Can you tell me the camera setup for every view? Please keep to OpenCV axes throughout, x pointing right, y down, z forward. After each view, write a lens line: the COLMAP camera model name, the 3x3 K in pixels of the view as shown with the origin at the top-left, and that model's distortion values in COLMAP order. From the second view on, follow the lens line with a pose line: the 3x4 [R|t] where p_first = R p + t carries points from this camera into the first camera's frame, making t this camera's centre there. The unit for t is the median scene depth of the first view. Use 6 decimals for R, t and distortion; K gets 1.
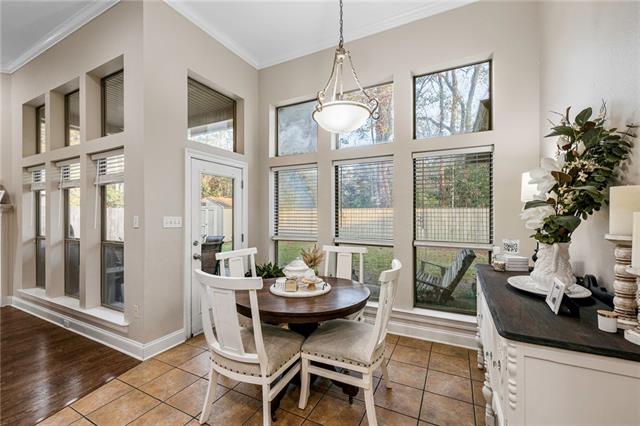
lens RADIAL K [[269.8, 0, 314.1], [0, 269.8, 214.7], [0, 0, 1]] dist [0.002234, -0.000143]
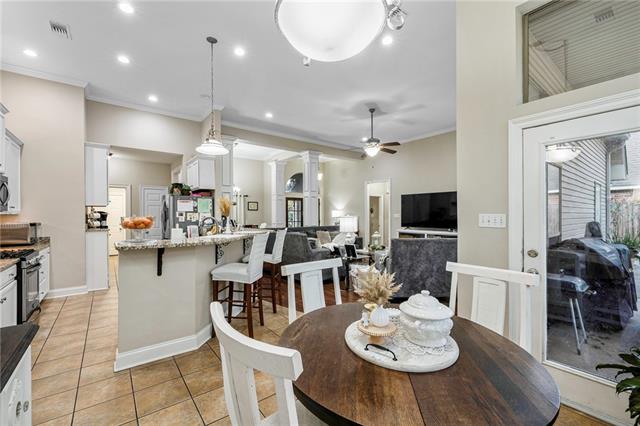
lens RADIAL K [[269.8, 0, 318.0], [0, 269.8, 215.0], [0, 0, 1]] dist [0.002234, -0.000143]
pose [[-0.414185, 0.003033, -0.910188, 0.333684], [0.006499, 0.999979, 0.000375, 0.005189], [0.910170, -0.005760, -0.414196, 0.678271]]
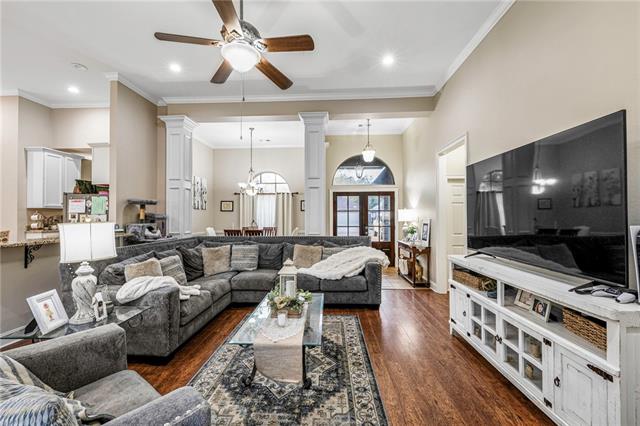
lens RADIAL K [[269.8, 0, 318.1], [0, 269.8, 212.0], [0, 0, 1]] dist [0.002234, -0.000143]
pose [[-0.909359, -0.004719, -0.415985, -1.202542], [0.003548, 0.999811, -0.019097, 0.004572], [0.415997, -0.018842, -0.909171, 0.975086]]
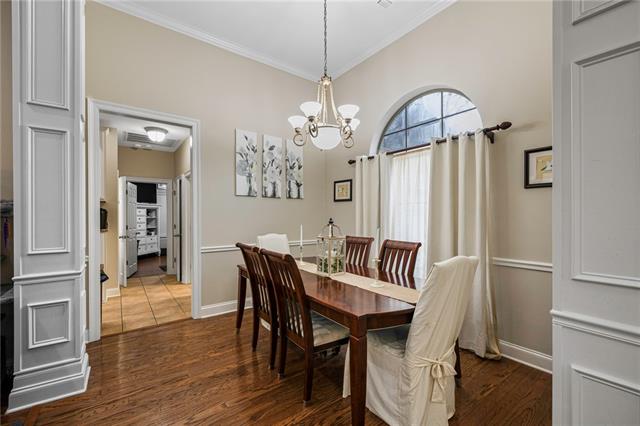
lens RADIAL K [[269.8, 0, 319.0], [0, 269.8, 216.8], [0, 0, 1]] dist [0.002234, -0.000143]
pose [[-0.910216, 0.004411, 0.414111, -1.865124], [0.003905, 0.999990, -0.002068, 0.020392], [-0.414116, -0.000265, -0.910224, -0.427999]]
